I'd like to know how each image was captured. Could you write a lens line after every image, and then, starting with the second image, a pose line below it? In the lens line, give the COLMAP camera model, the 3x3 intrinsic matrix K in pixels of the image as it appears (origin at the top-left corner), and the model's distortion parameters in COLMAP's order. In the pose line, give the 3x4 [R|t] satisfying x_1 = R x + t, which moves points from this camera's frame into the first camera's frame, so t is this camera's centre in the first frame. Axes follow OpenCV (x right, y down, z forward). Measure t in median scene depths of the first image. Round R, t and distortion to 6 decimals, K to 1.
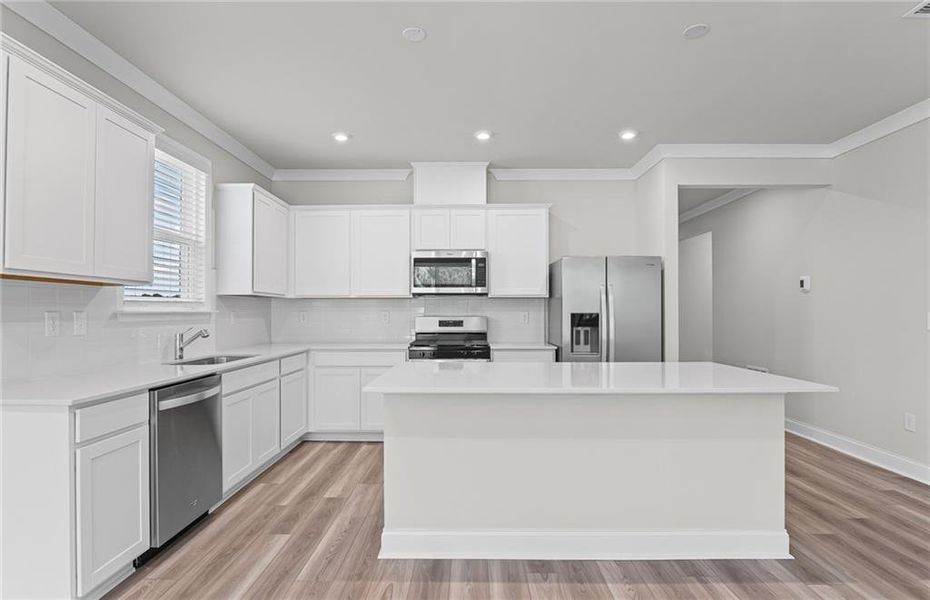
lens RADIAL K [[453.8, 0, 467.6], [0, 453.8, 314.4], [0, 0, 1]] dist [-0.001053, 0.000136]
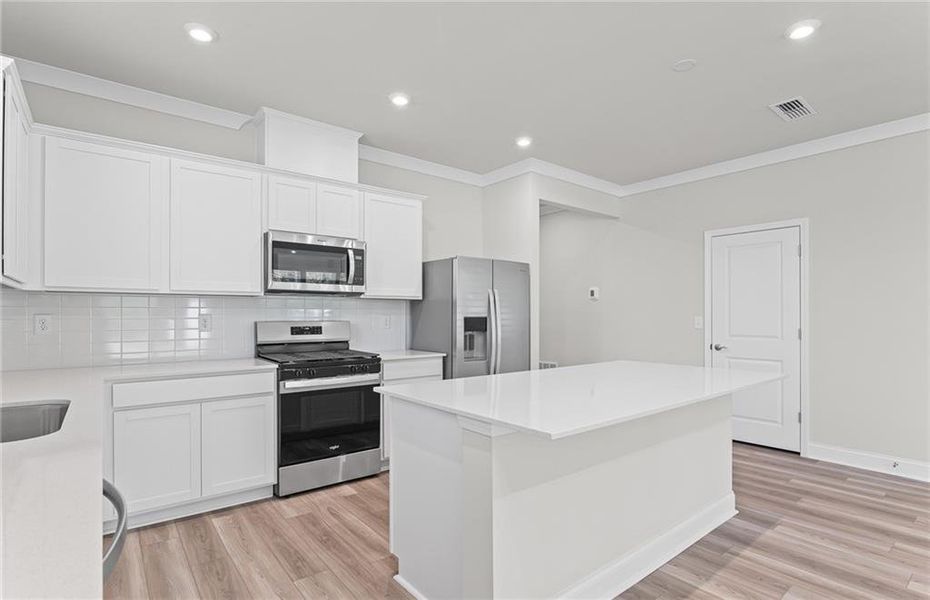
lens RADIAL K [[453.8, 0, 467.6], [0, 453.8, 314.4], [0, 0, 1]] dist [-0.001053, 0.000136]
pose [[0.776076, 0.001885, 0.630637, -0.331864], [0.000348, 0.999994, -0.003417, -0.004651], [-0.630639, 0.002871, 0.776071, 0.245739]]
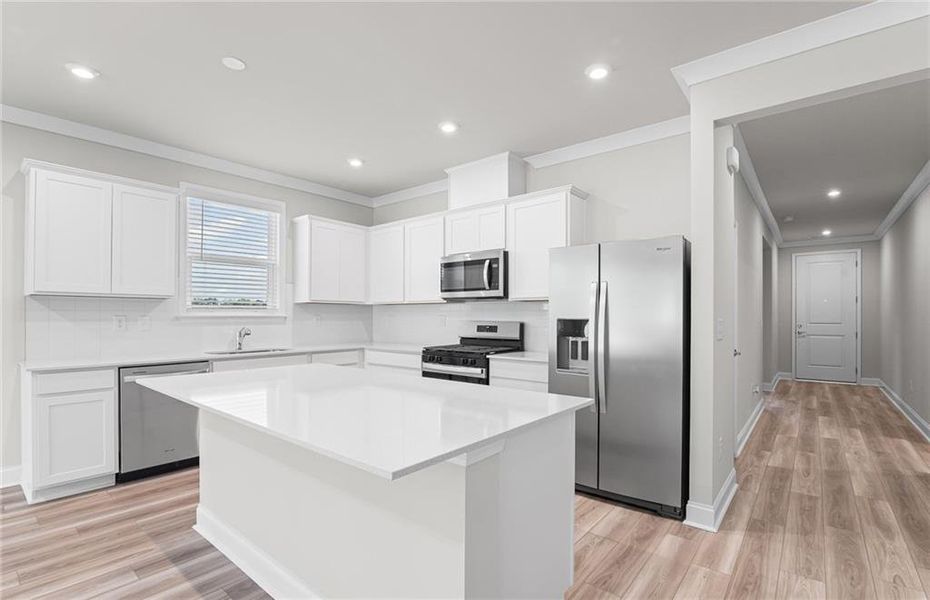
lens RADIAL K [[429.4, 0, 478.5], [0, 429.4, 316.2], [0, 0, 1]] dist [-0.001638, 0.000011]
pose [[0.784810, 0.003403, -0.619728, 0.542352], [-0.006428, 0.999976, -0.002649, -0.004286], [0.619704, 0.006062, 0.784813, 0.298881]]
